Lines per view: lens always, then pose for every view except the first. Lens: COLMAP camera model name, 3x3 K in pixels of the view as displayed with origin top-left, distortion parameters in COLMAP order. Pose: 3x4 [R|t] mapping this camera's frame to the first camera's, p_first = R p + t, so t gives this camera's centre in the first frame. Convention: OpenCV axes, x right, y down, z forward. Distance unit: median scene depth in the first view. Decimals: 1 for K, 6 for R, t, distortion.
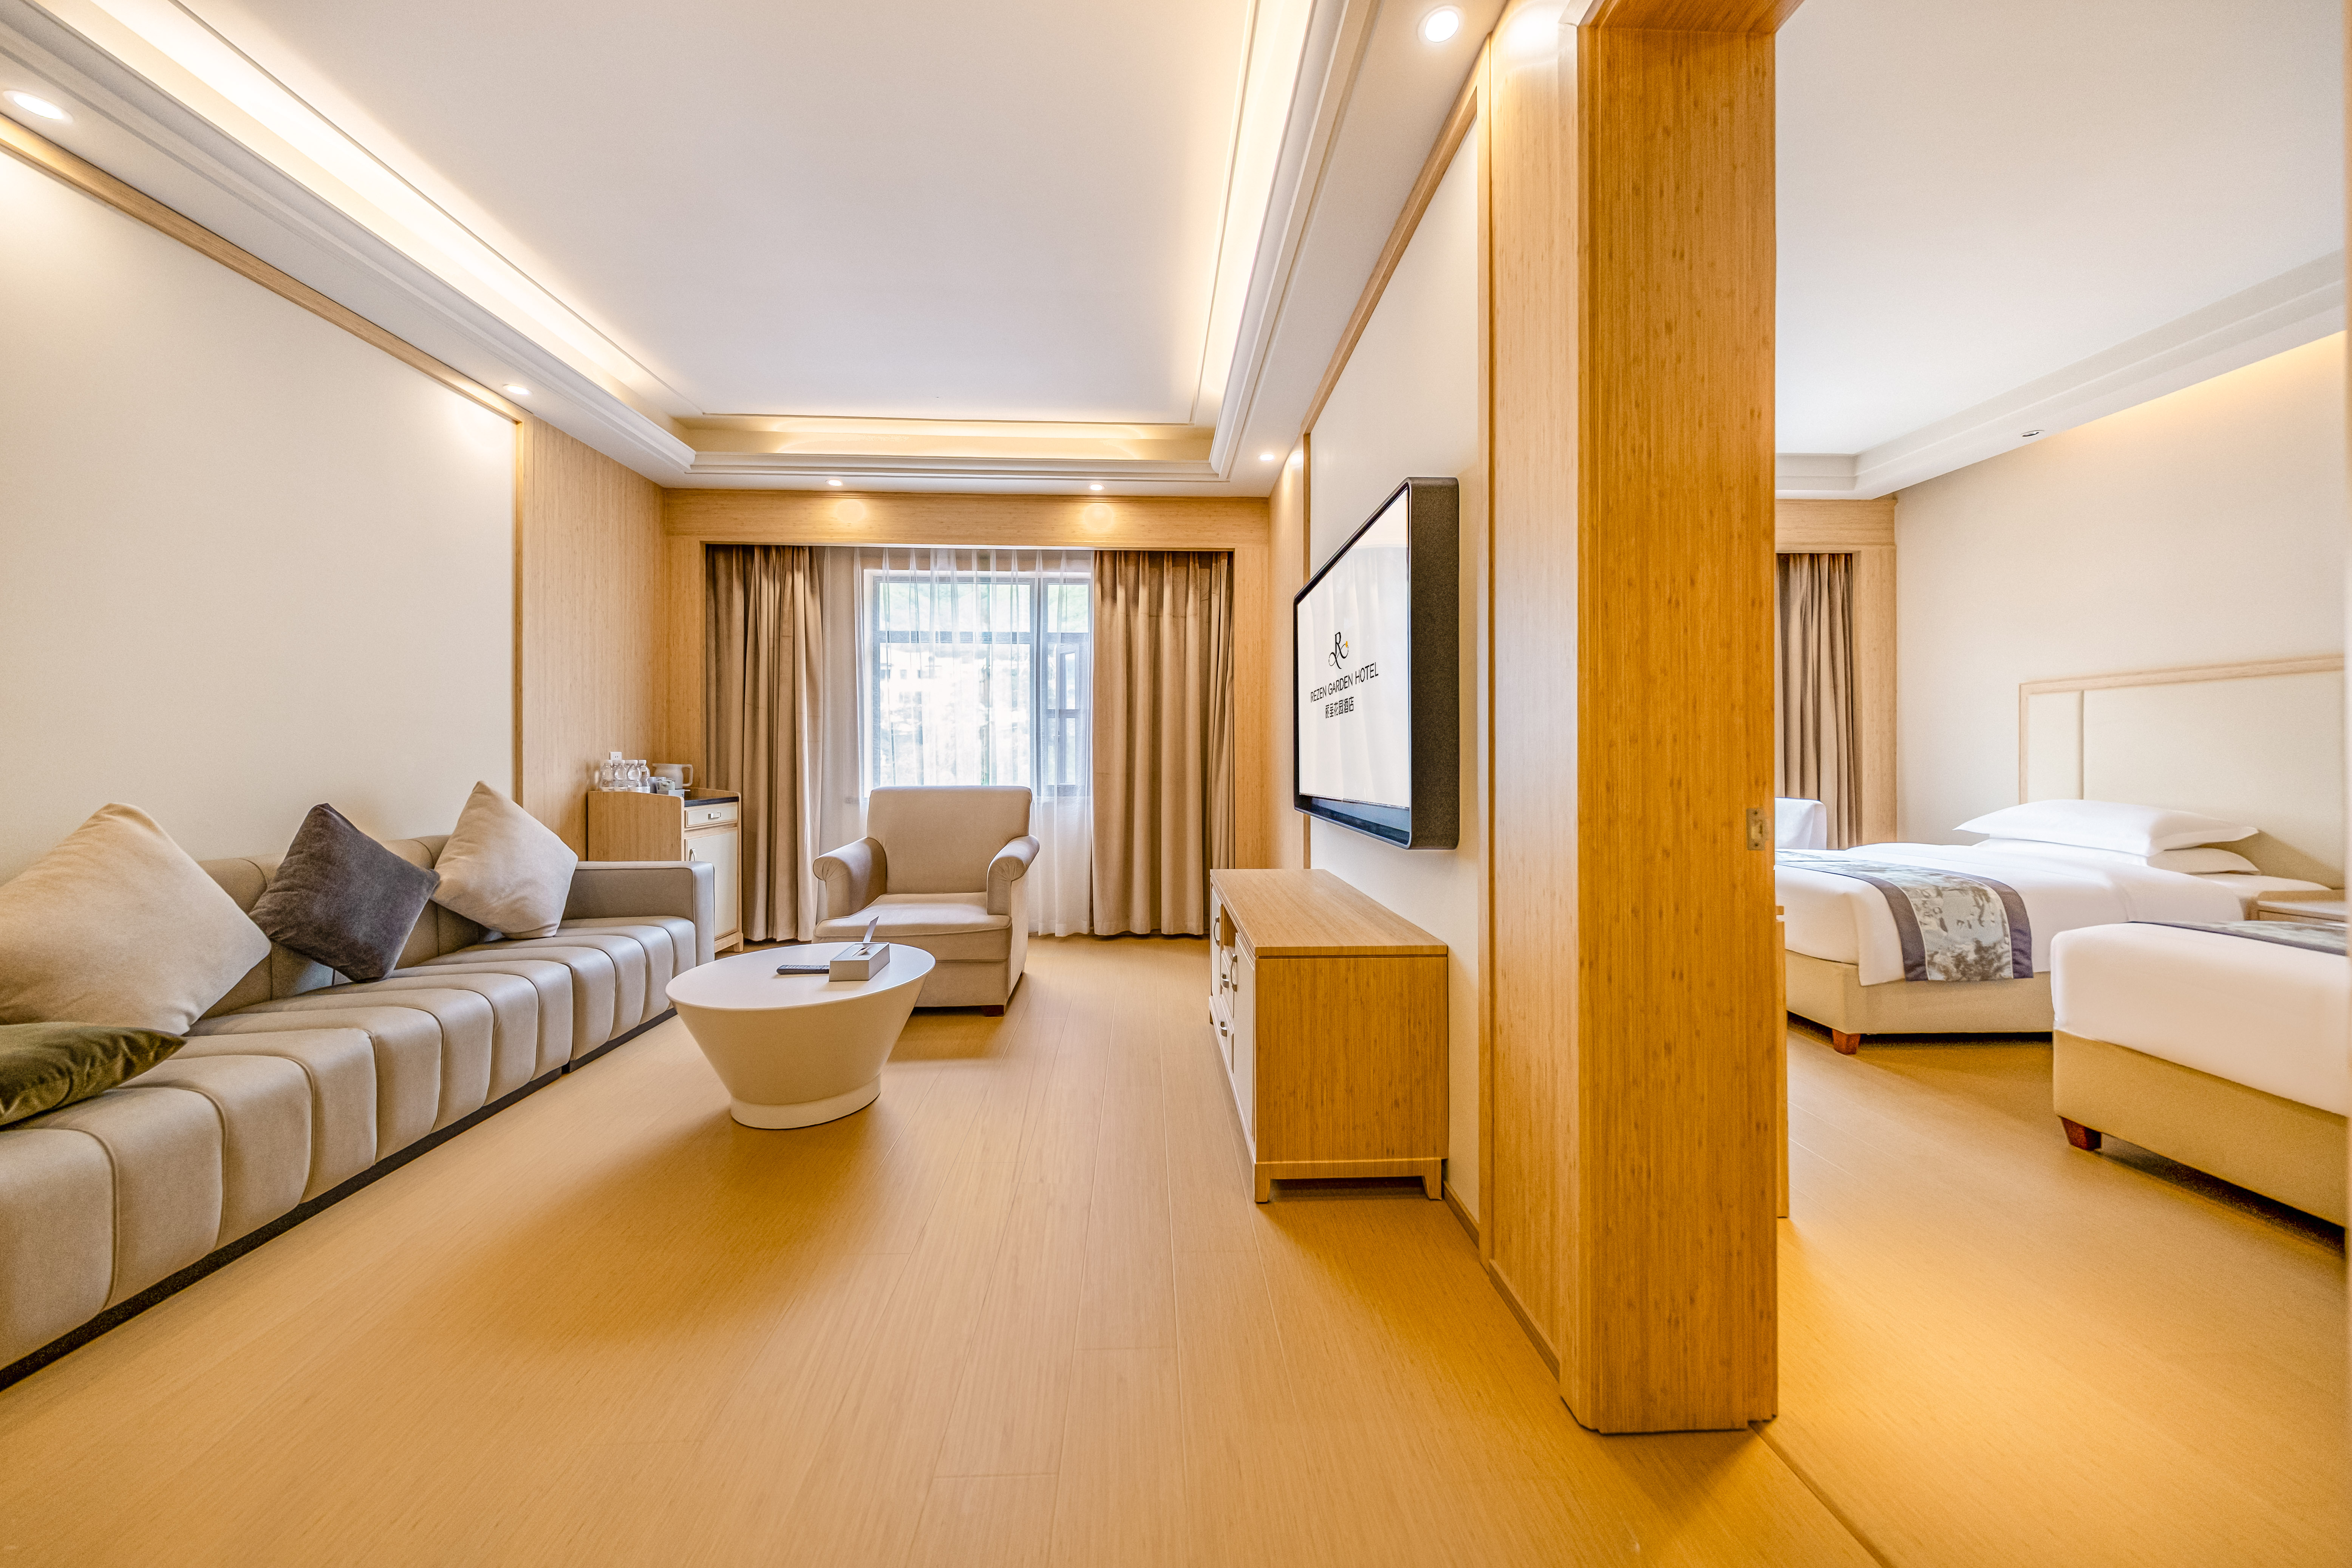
lens RADIAL K [[790.3, 0, 1168.2], [0, 790.3, 793.8], [0, 0, 1]] dist [-0.003031, -0.000176]
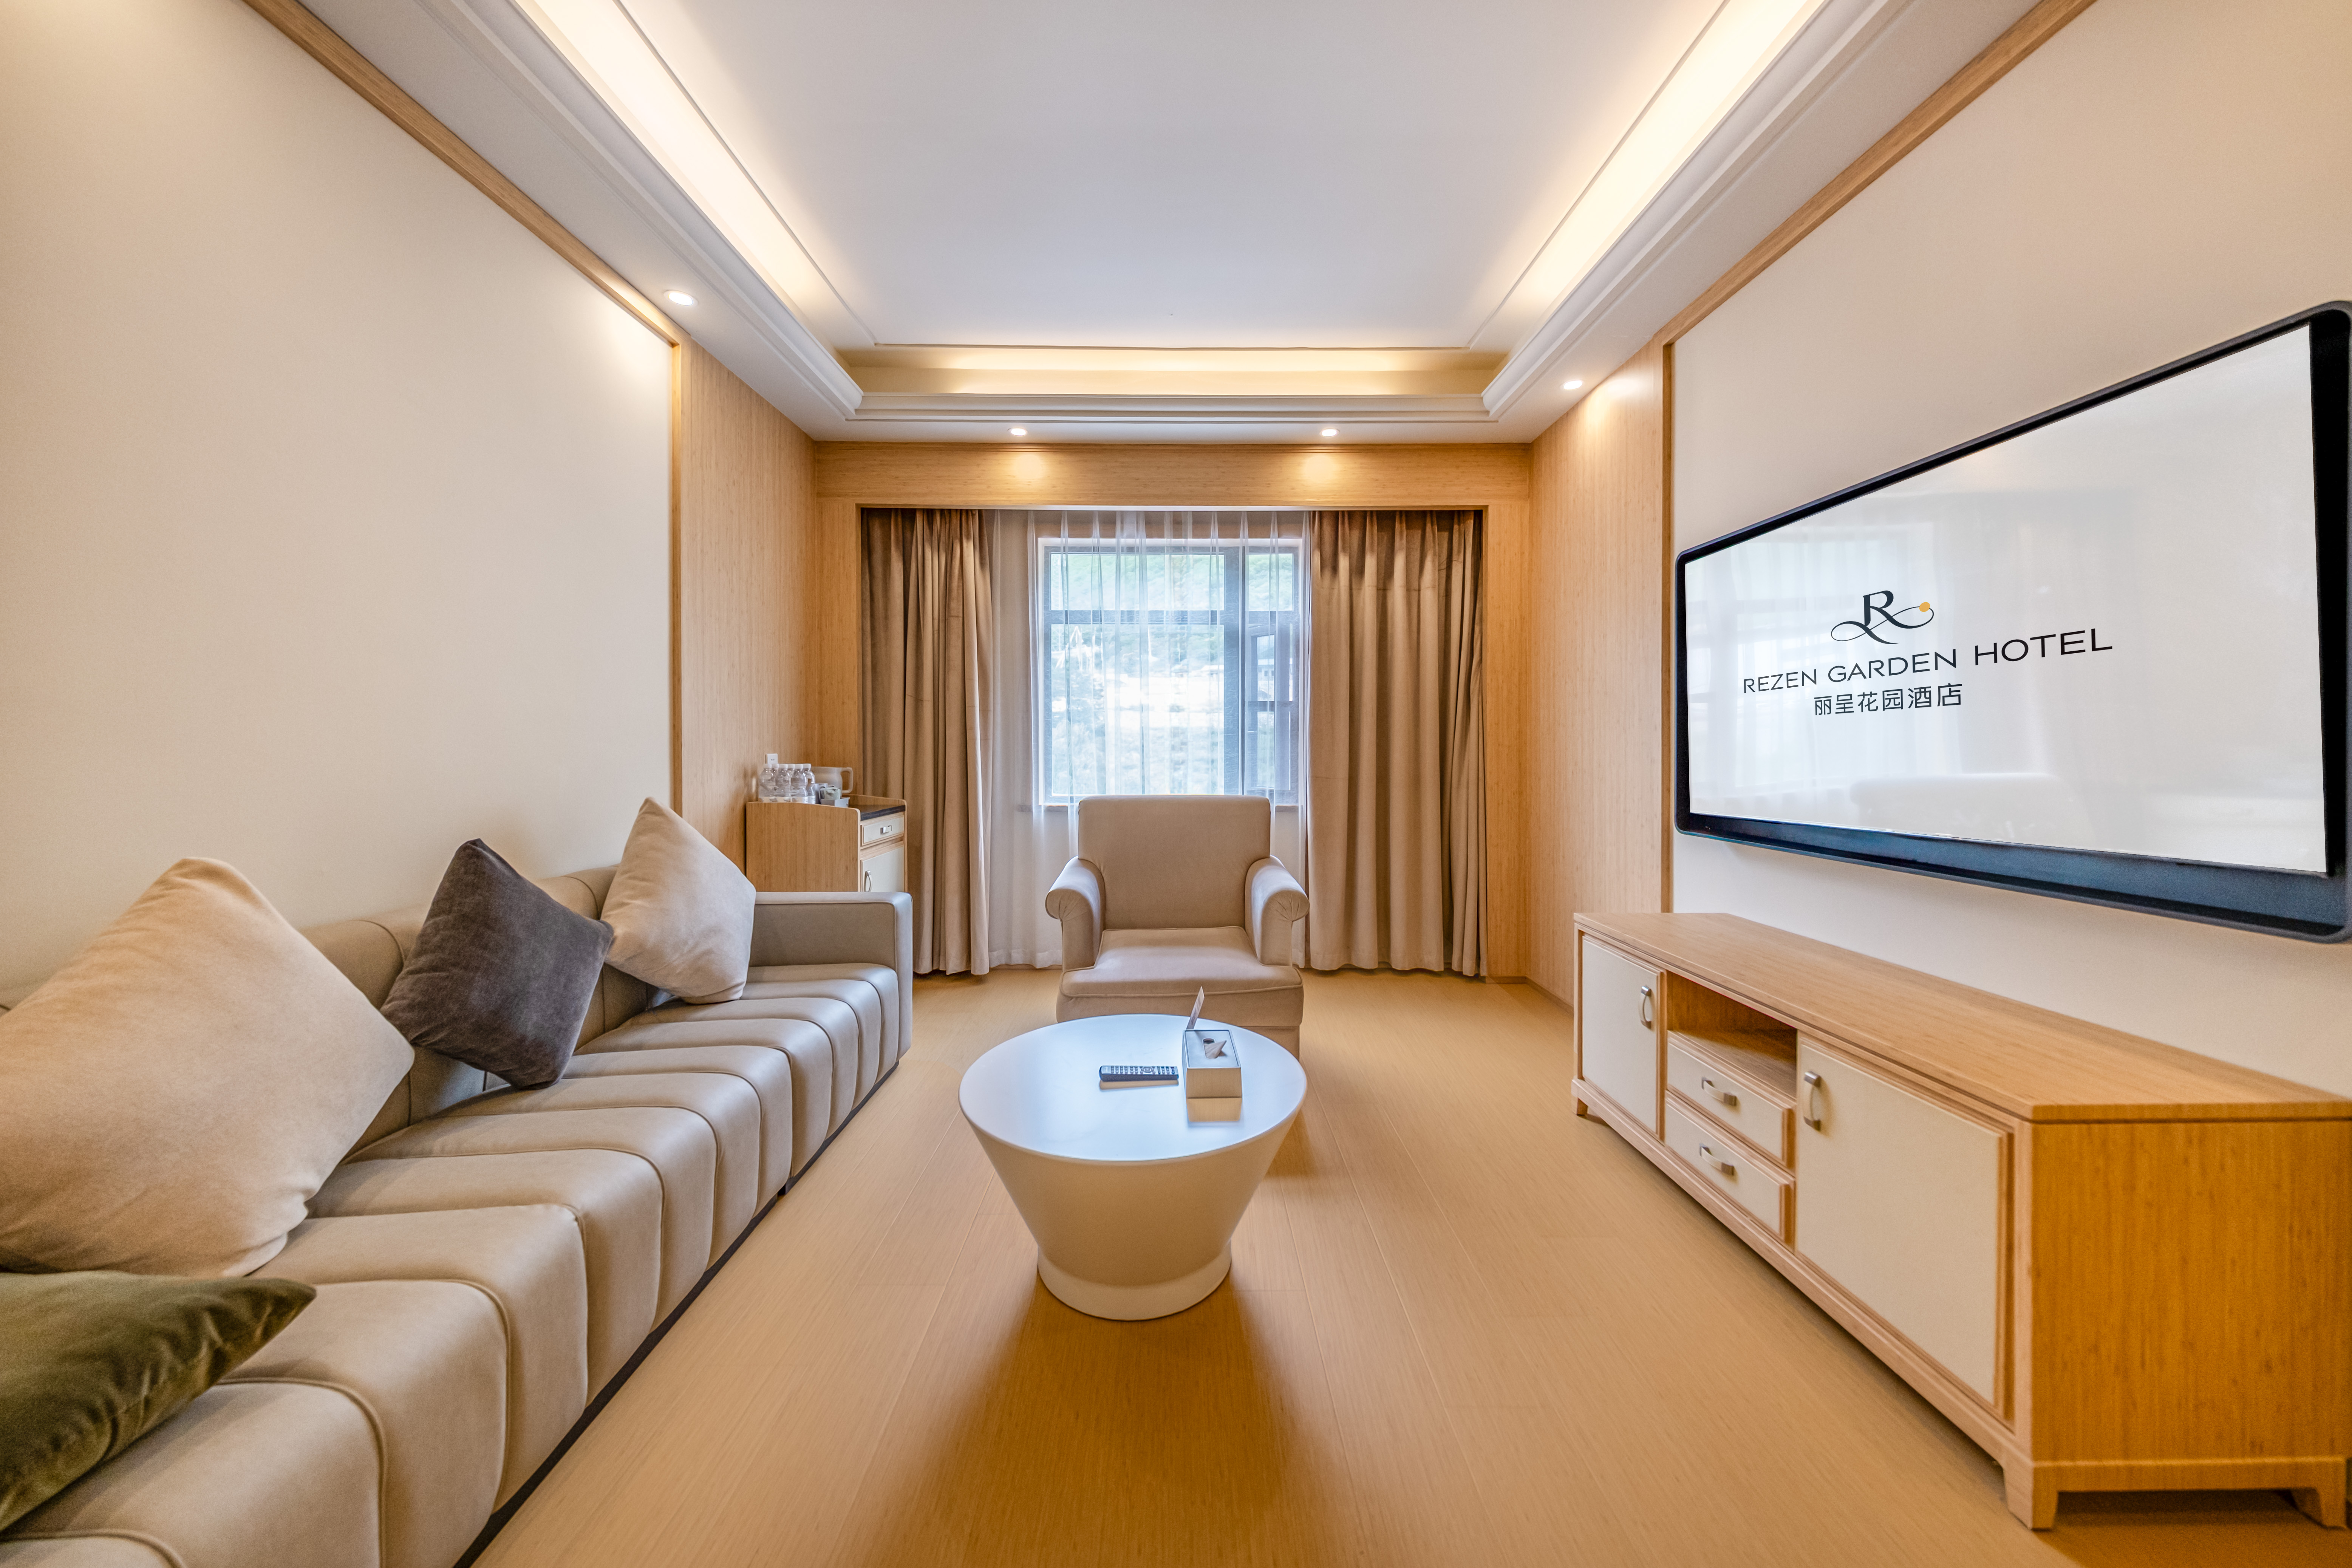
lens RADIAL K [[790.3, 0, 1182.3], [0, 790.3, 788.1], [0, 0, 1]] dist [-0.003031, -0.000176]
pose [[0.999475, 0.000713, -0.032402, -0.256030], [-0.000506, 0.999979, 0.006419, -0.024067], [0.032406, -0.006399, 0.999454, 0.192599]]
